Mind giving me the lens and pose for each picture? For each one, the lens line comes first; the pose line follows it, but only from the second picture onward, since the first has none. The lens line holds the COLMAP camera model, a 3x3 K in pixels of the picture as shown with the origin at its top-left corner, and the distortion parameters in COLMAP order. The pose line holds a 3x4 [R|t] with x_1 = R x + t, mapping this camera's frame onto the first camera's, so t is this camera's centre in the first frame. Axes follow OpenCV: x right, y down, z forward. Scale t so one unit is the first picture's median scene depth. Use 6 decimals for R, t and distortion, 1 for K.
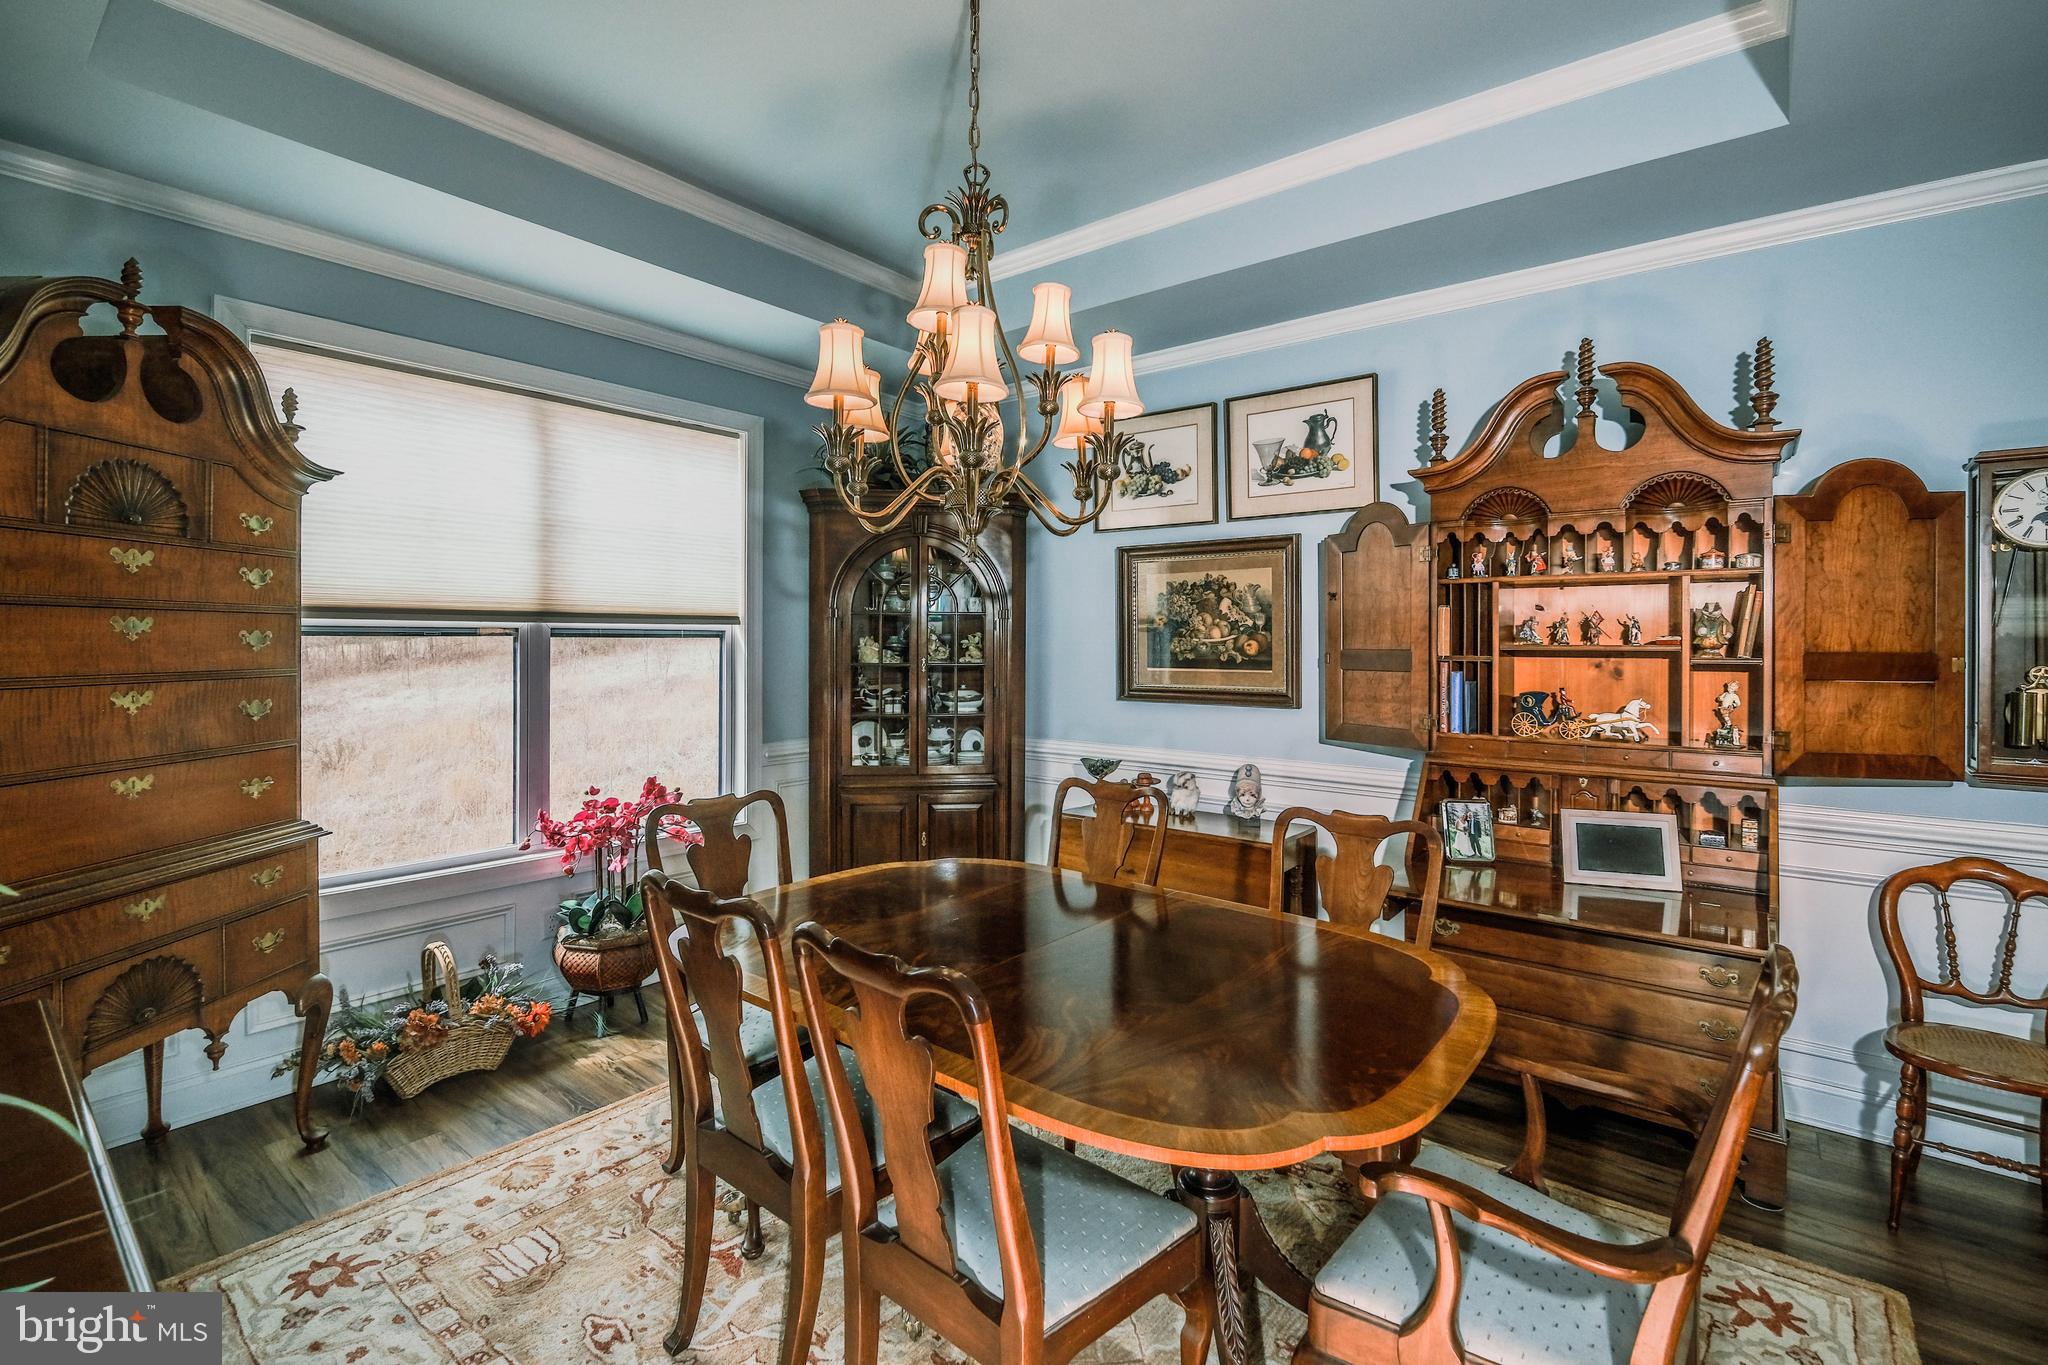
lens RADIAL K [[916.0, 0, 1000.7], [0, 916.0, 632.5], [0, 0, 1]] dist [-0.002081, -0.000310]
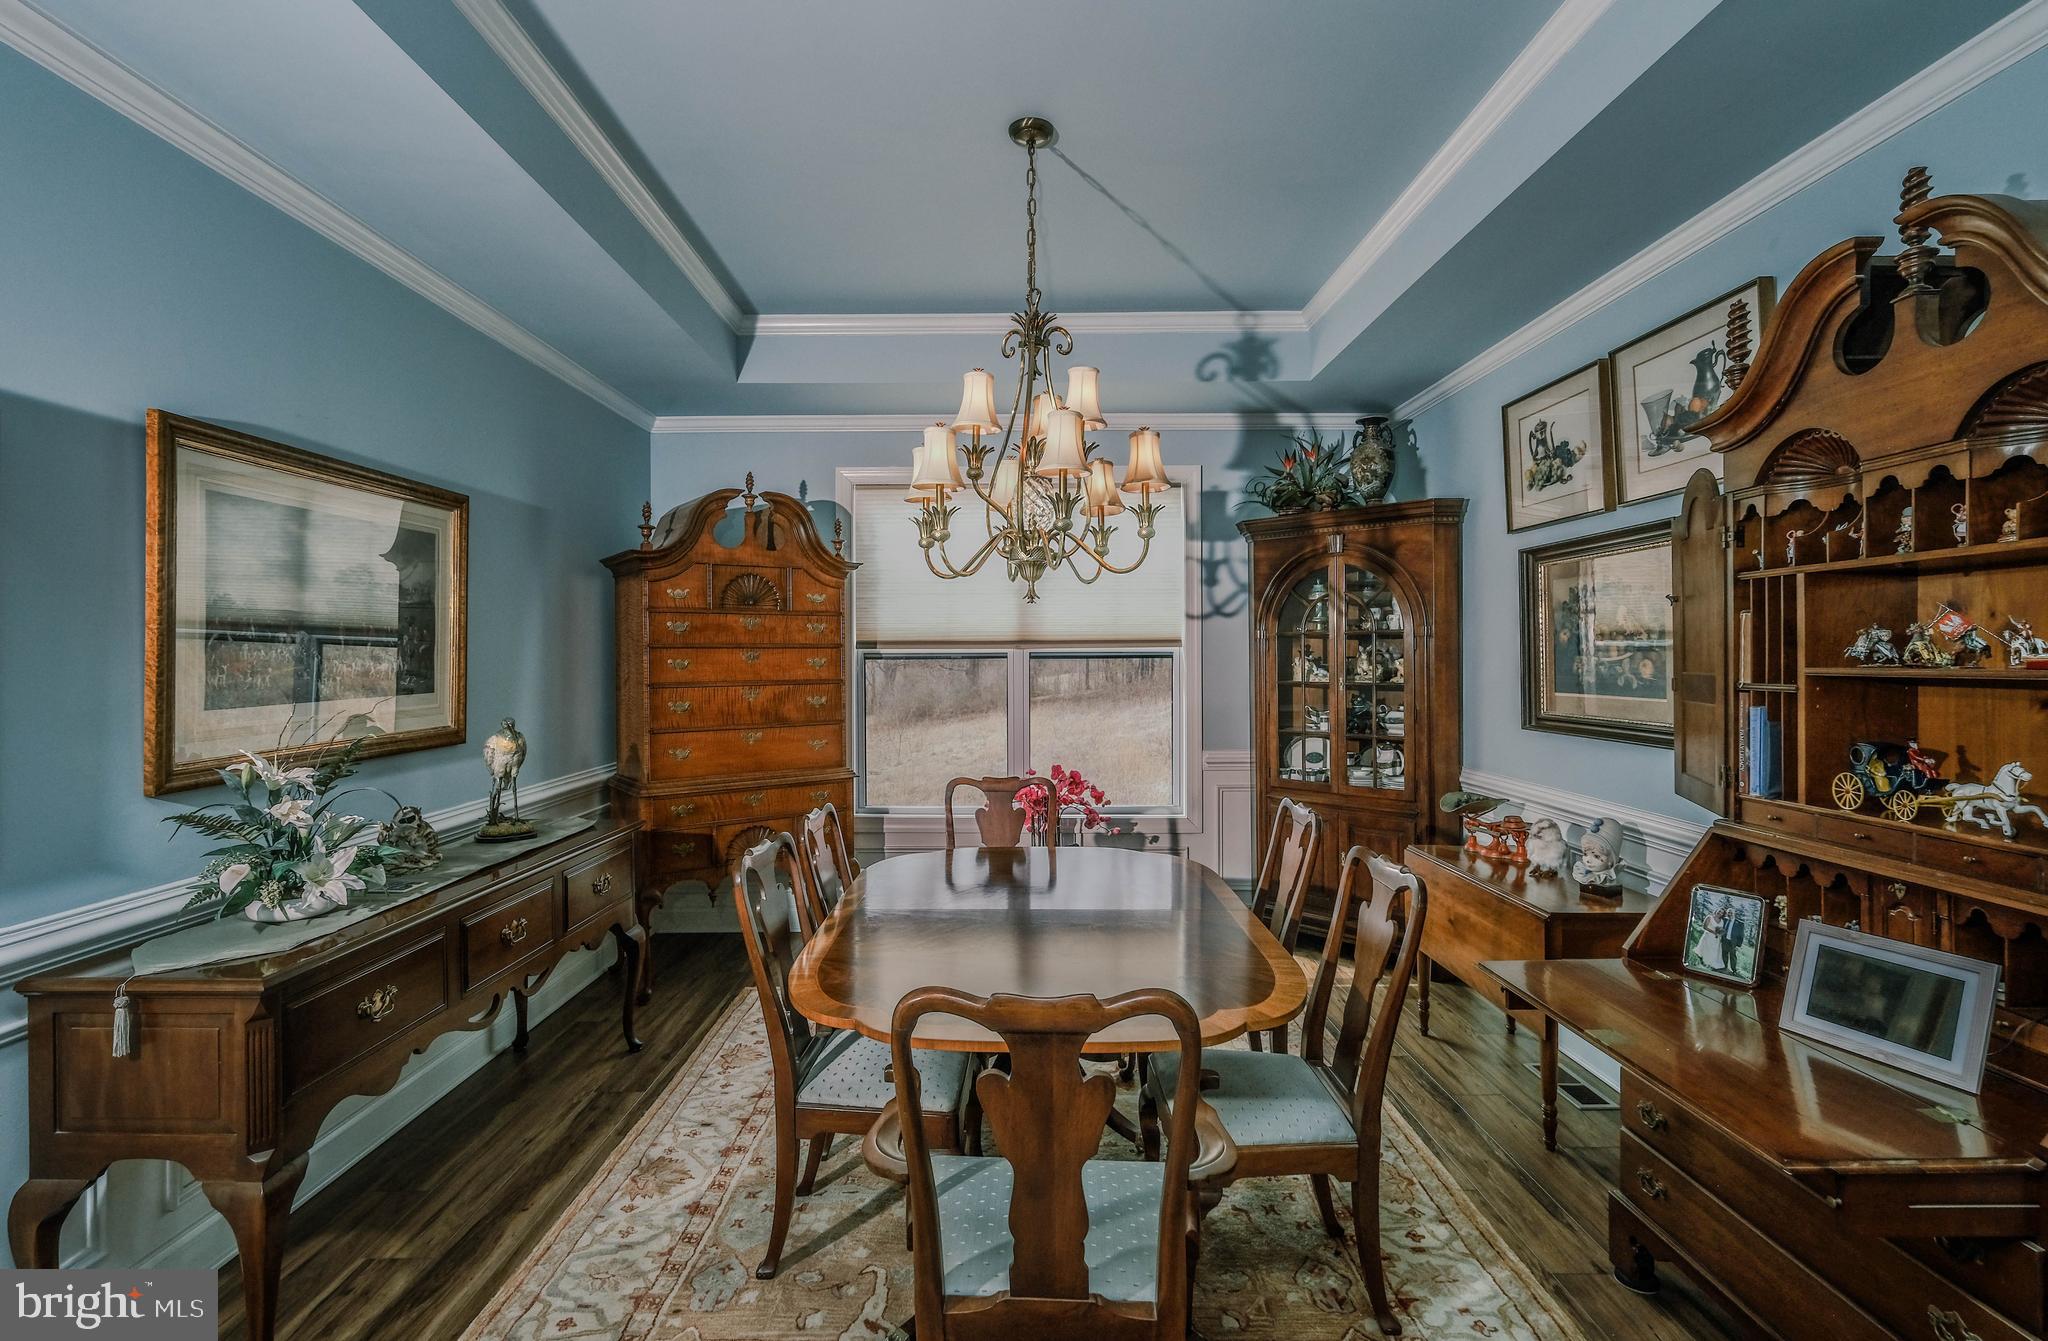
lens RADIAL K [[915.3, 0, 1001.3], [0, 915.3, 645.5], [0, 0, 1]] dist [0.016810, 0.000033]
pose [[0.630059, -0.014998, -0.776403, 0.694077], [0.014598, 0.999866, -0.007468, -0.006314], [0.776410, -0.006629, 0.630193, 0.122092]]
